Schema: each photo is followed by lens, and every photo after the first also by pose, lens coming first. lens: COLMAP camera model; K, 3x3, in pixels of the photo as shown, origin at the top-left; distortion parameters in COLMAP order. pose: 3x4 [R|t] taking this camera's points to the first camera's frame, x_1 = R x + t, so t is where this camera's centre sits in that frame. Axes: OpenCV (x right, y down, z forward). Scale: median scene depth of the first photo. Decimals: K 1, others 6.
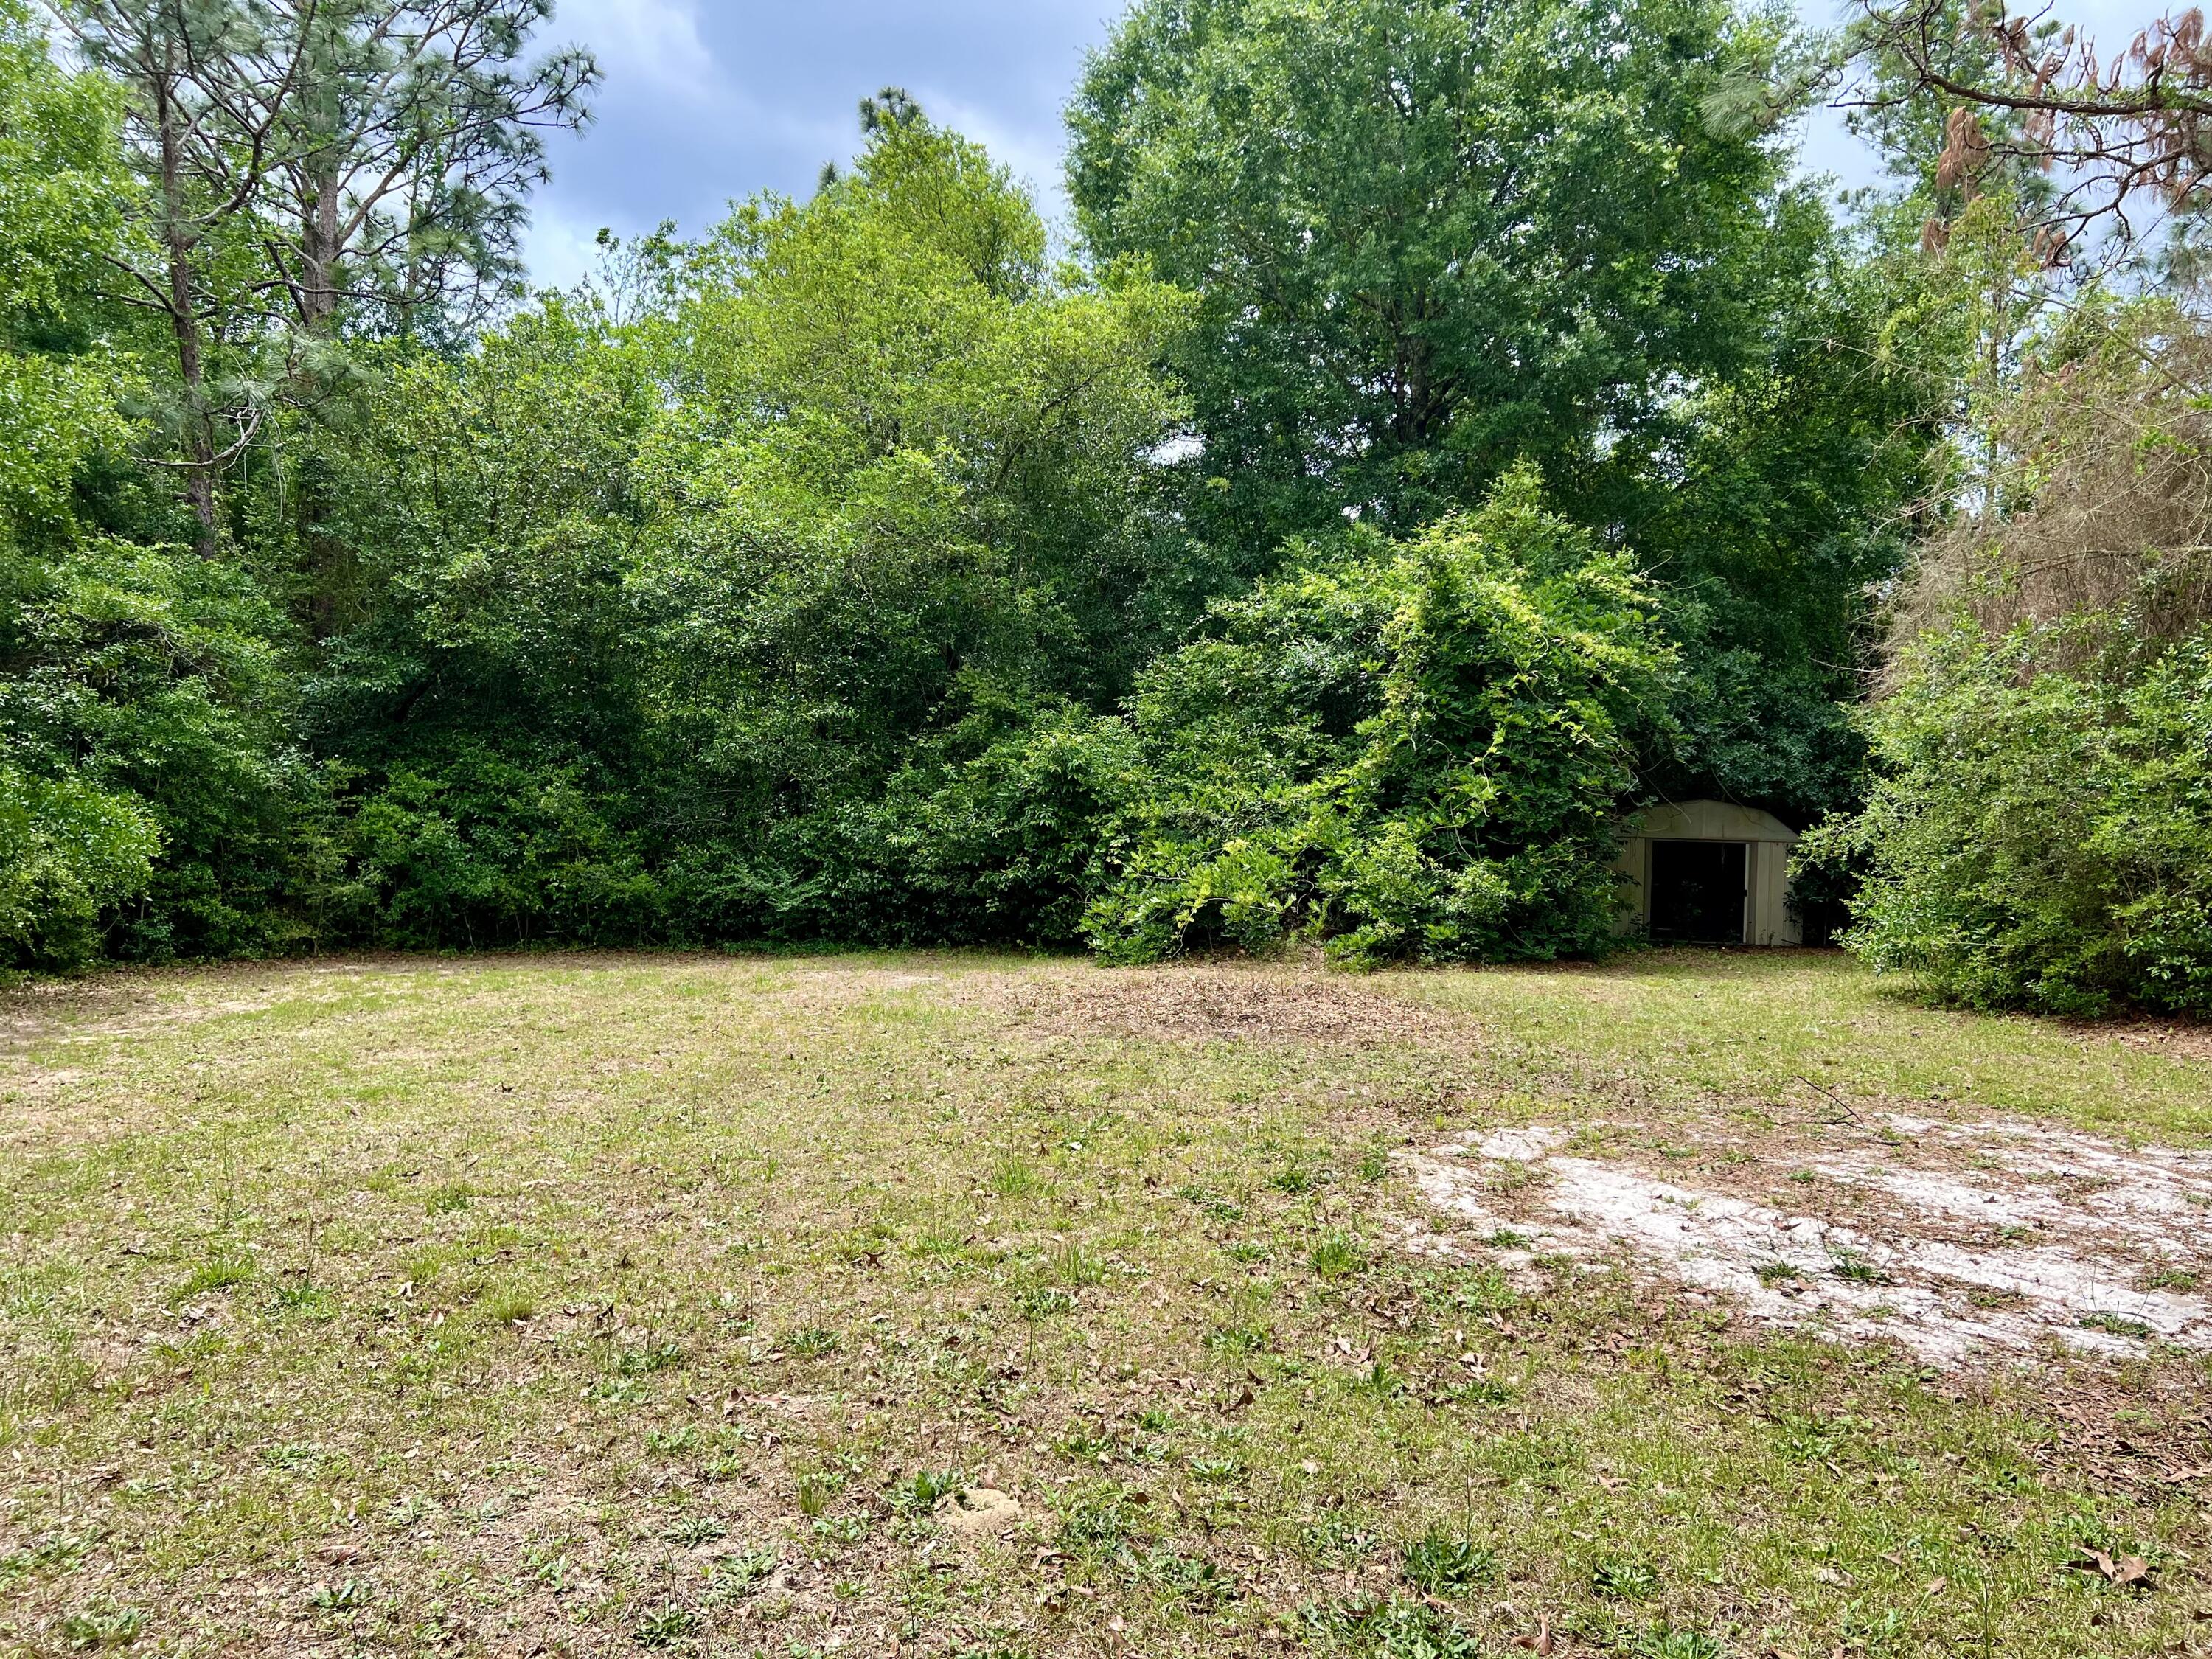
lens RADIAL K [[1659.3, 0, 1106.2], [0, 1659.3, 818.0], [0, 0, 1]] dist [0.044353, -0.010466]
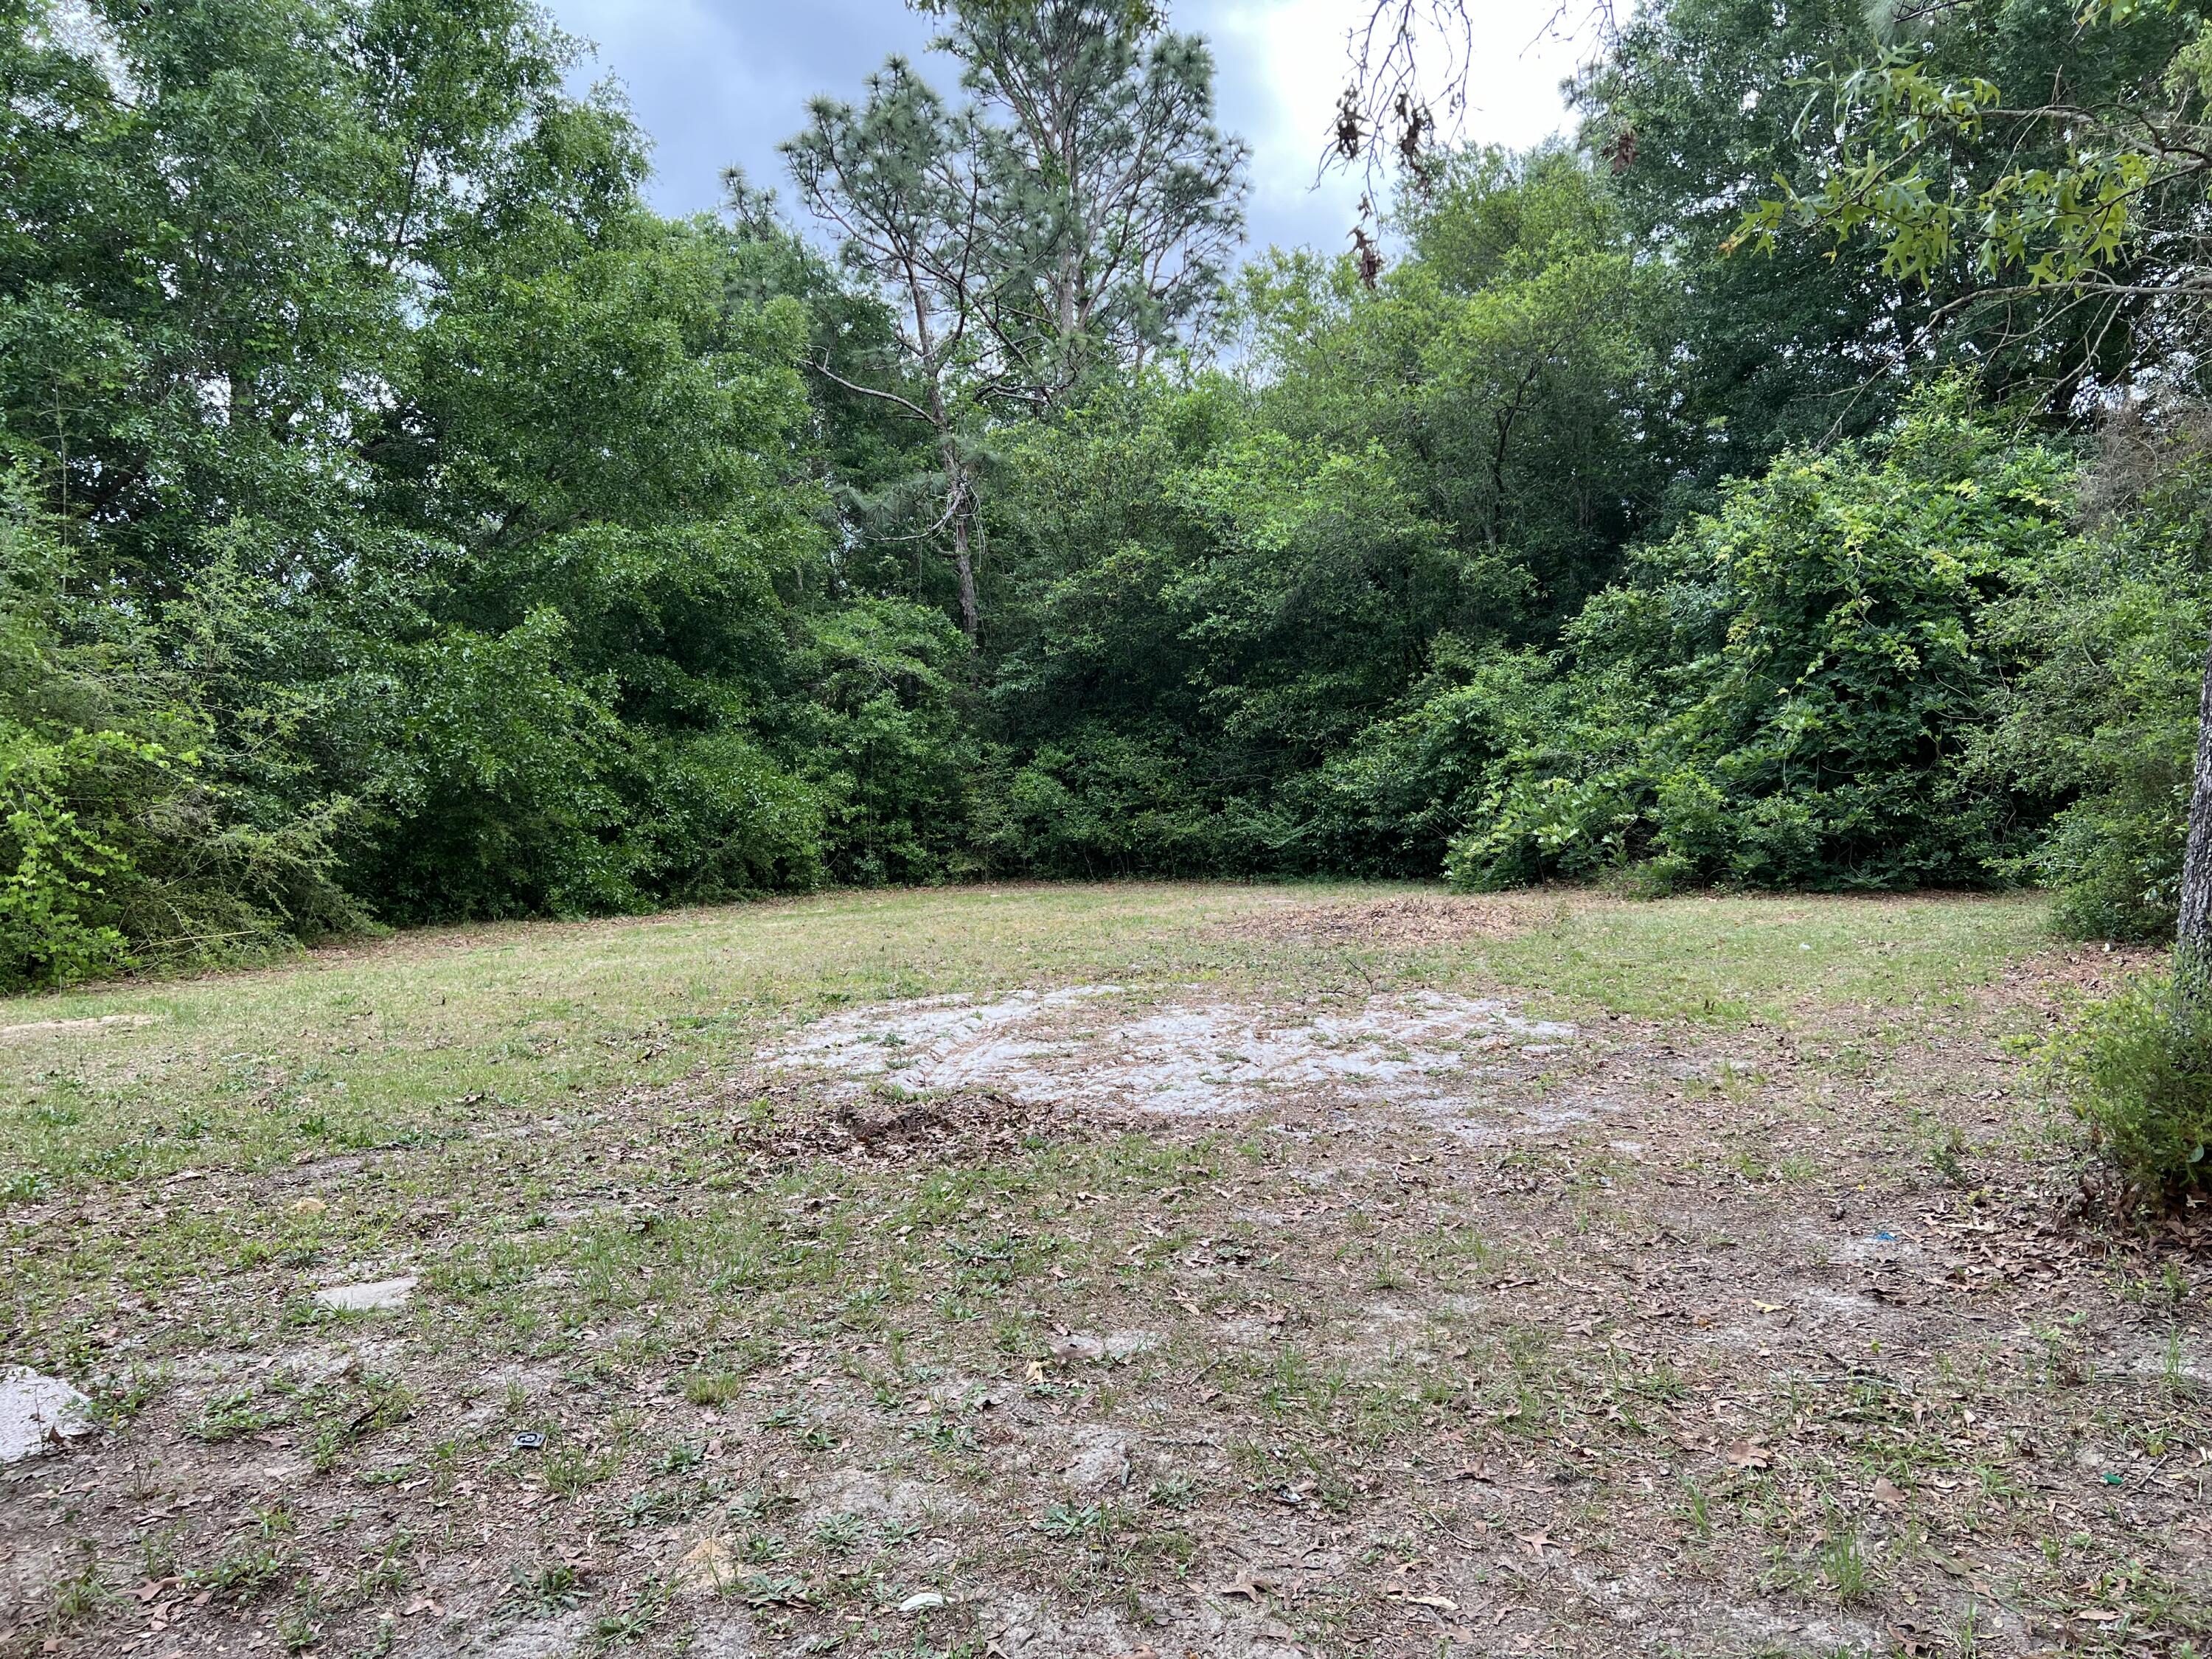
lens RADIAL K [[1659.3, 0, 1110.3], [0, 1659.3, 832.3], [0, 0, 1]] dist [0.044353, -0.010466]
pose [[0.814167, -0.015308, -0.580429, 0.431887], [0.037178, 0.998976, 0.025802, 0.008261], [0.579440, -0.042586, 0.813902, -0.063065]]
